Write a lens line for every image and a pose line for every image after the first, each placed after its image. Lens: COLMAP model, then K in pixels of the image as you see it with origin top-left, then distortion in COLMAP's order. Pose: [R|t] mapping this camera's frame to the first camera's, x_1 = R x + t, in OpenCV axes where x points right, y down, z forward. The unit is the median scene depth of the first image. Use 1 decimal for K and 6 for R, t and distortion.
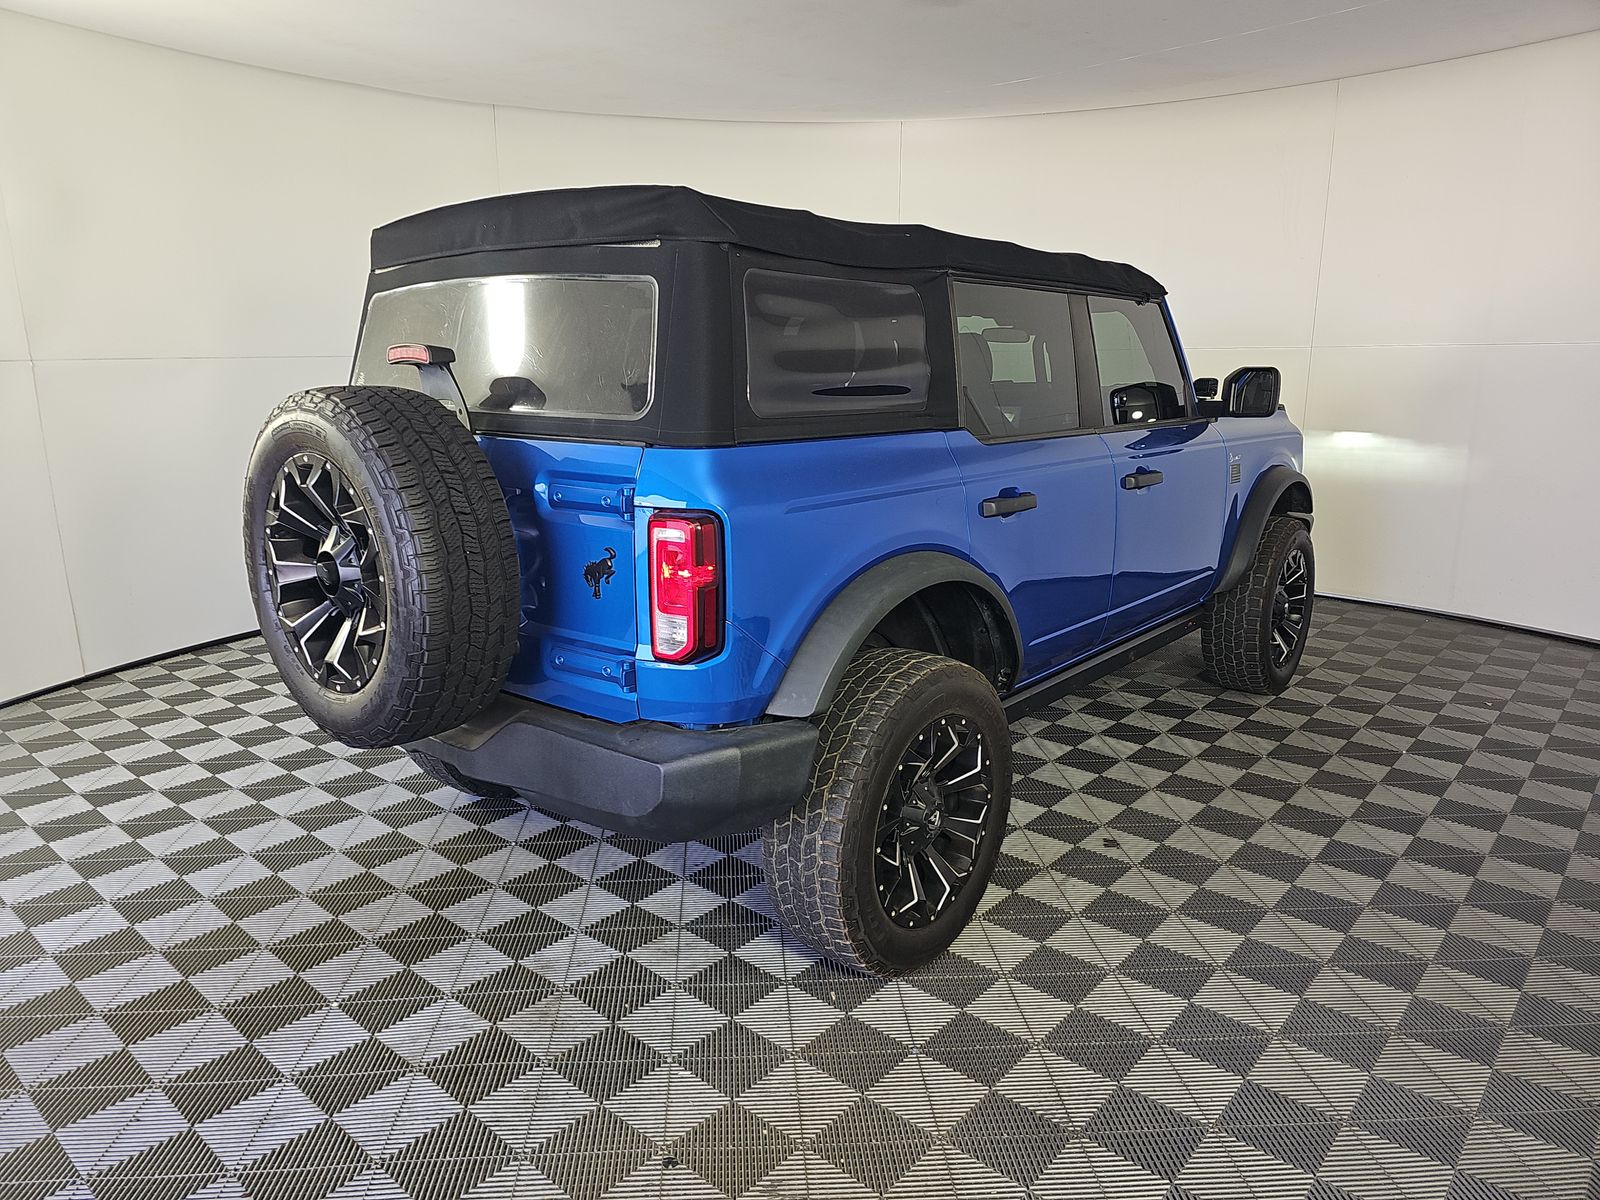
lens RADIAL K [[1068.2, 0, 757.0], [0, 1068.2, 601.1], [0, 0, 1]] dist [-0.036197, -0.001532]
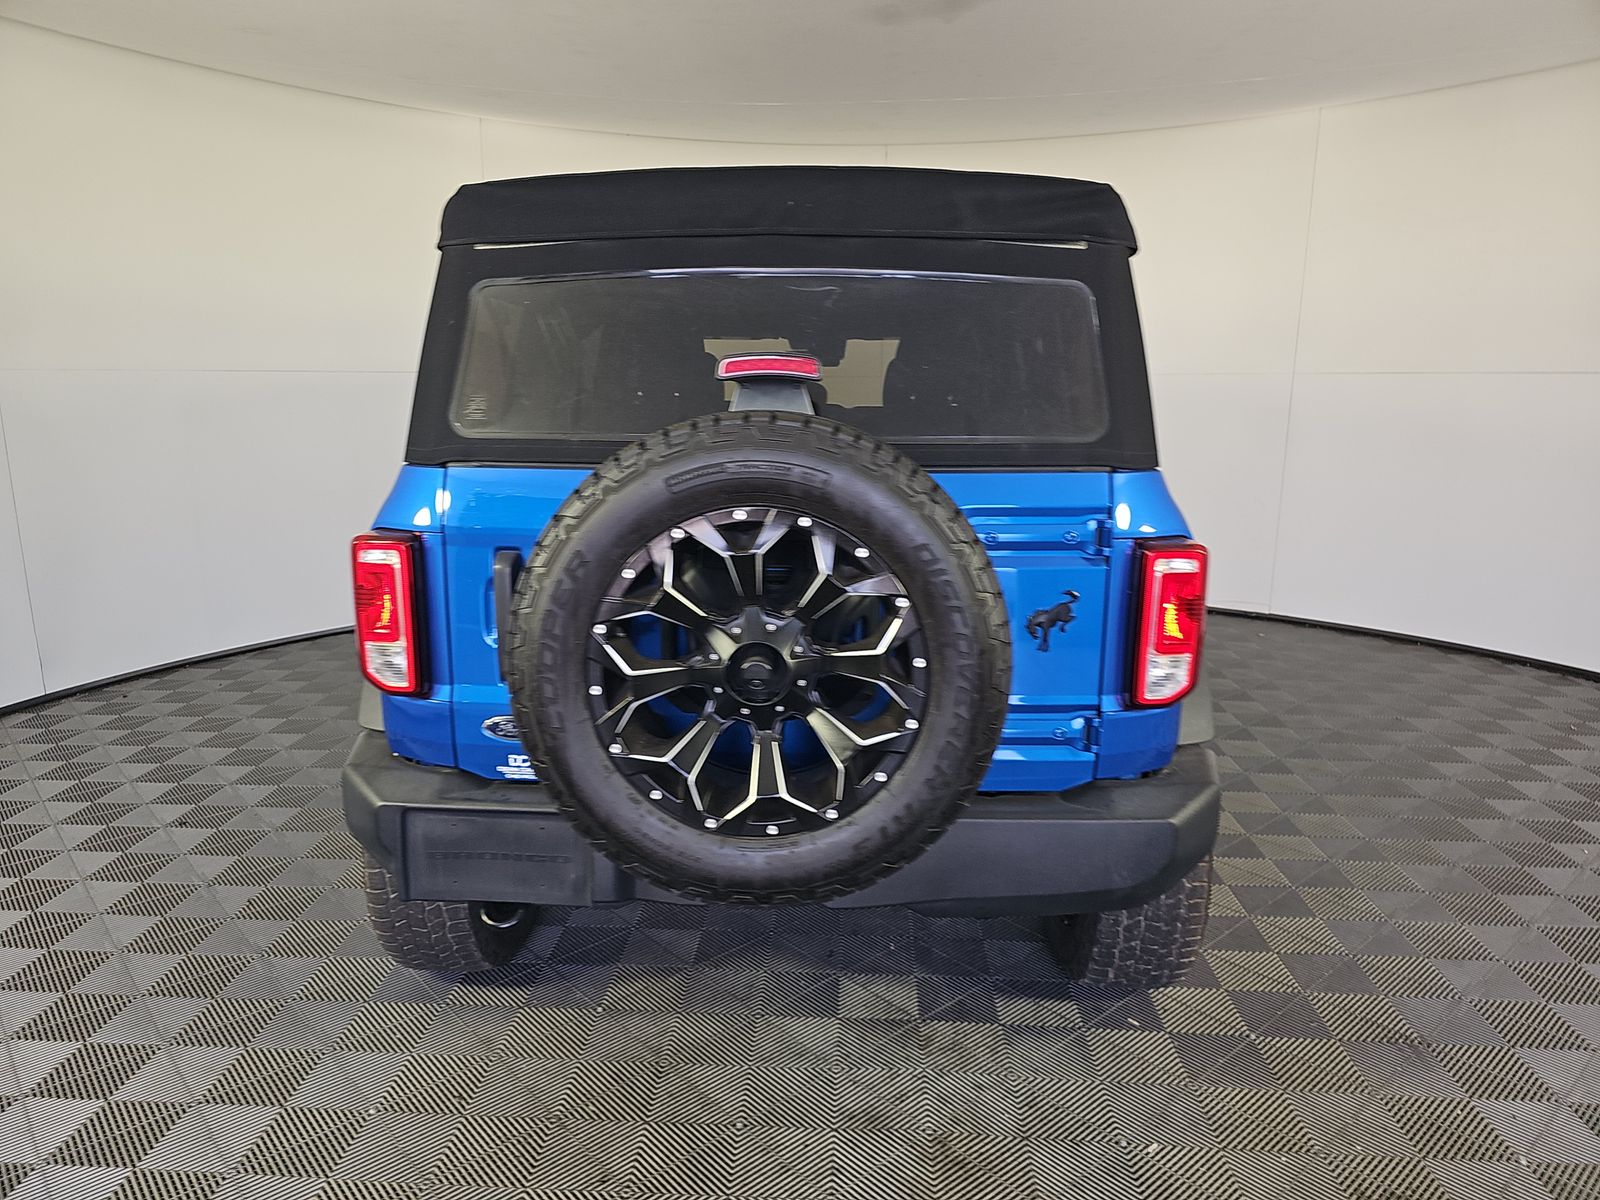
lens RADIAL K [[1094.2, 0, 800.0], [0, 1094.2, 600.0], [0, 0, 1]] dist [-0.001373, -0.000407]
pose [[0.799002, -0.118064, 0.589624, -0.791994], [0.132989, 0.990950, 0.018210, -0.082923], [-0.586438, 0.063864, 0.807473, 0.385967]]
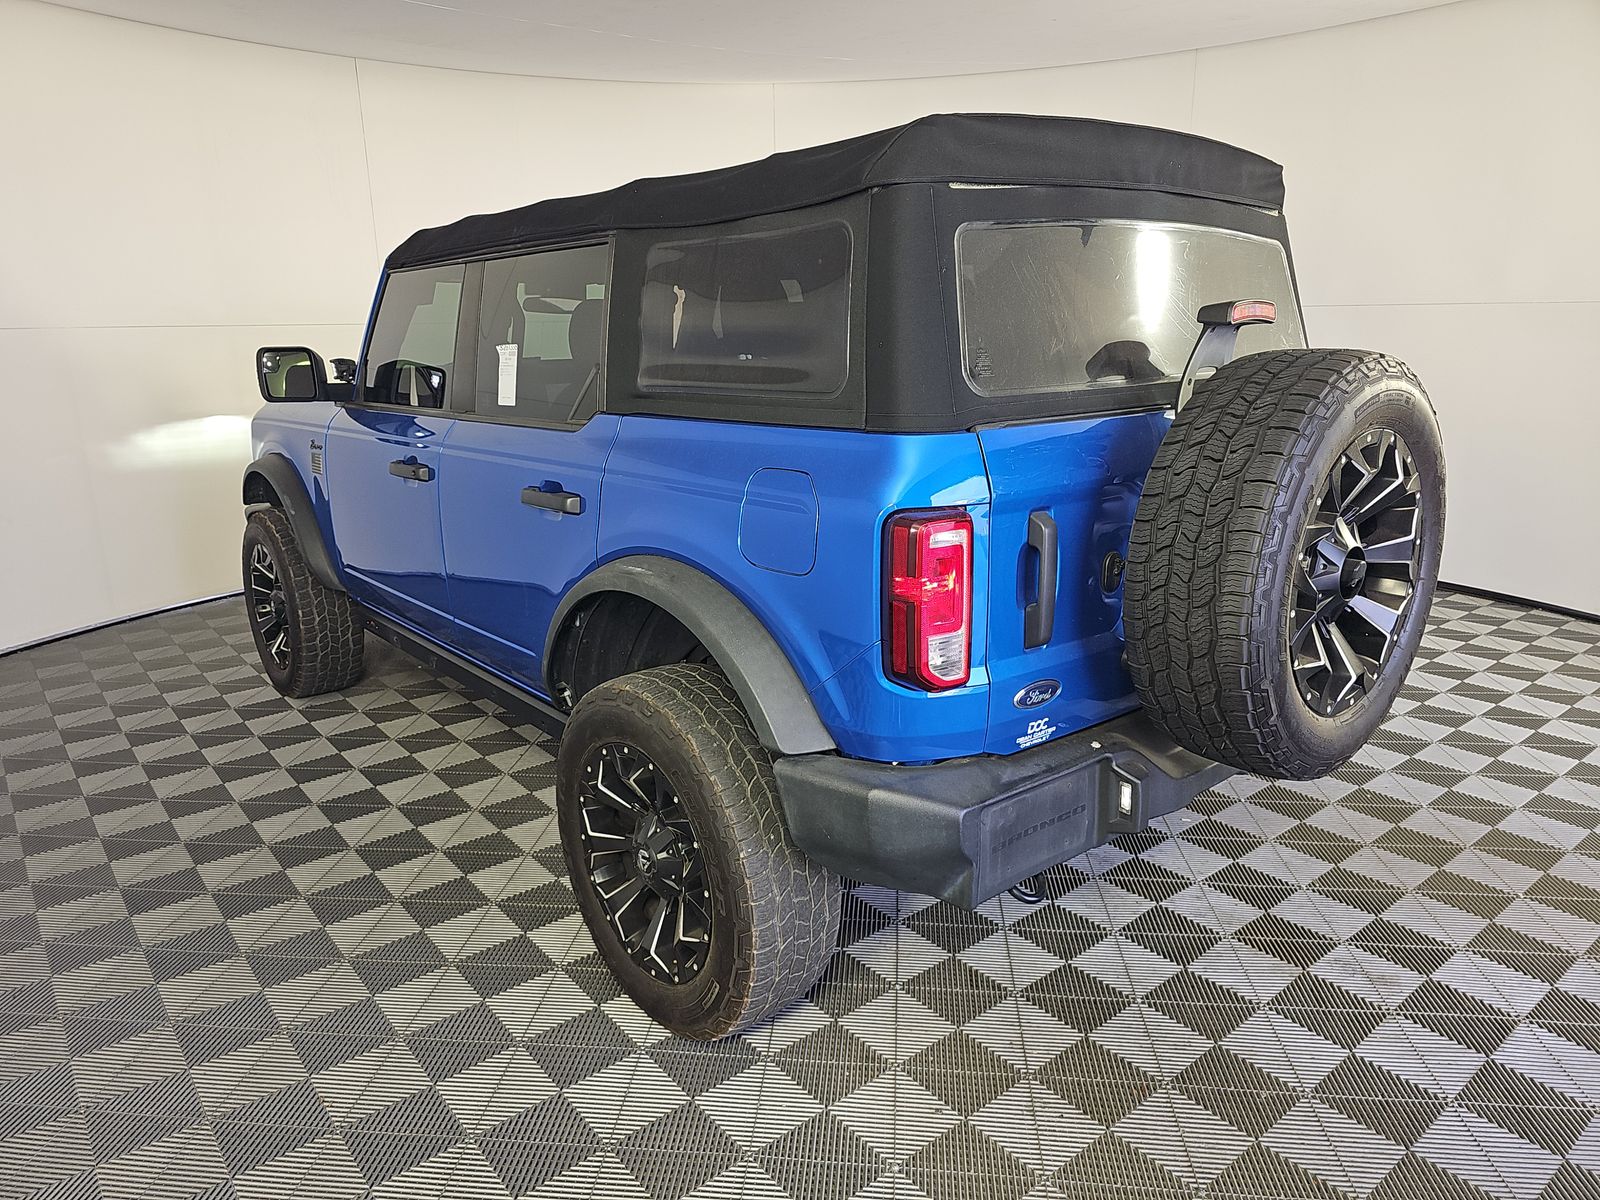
lens RADIAL K [[1094.2, 0, 800.0], [0, 1094.2, 600.0], [0, 0, 1]] dist [-0.001373, -0.000407]
pose [[0.185390, -0.254499, 0.949137, -1.262883], [0.241017, 0.948154, 0.207159, -0.273219], [-0.952650, 0.190353, 0.237117, 1.144179]]
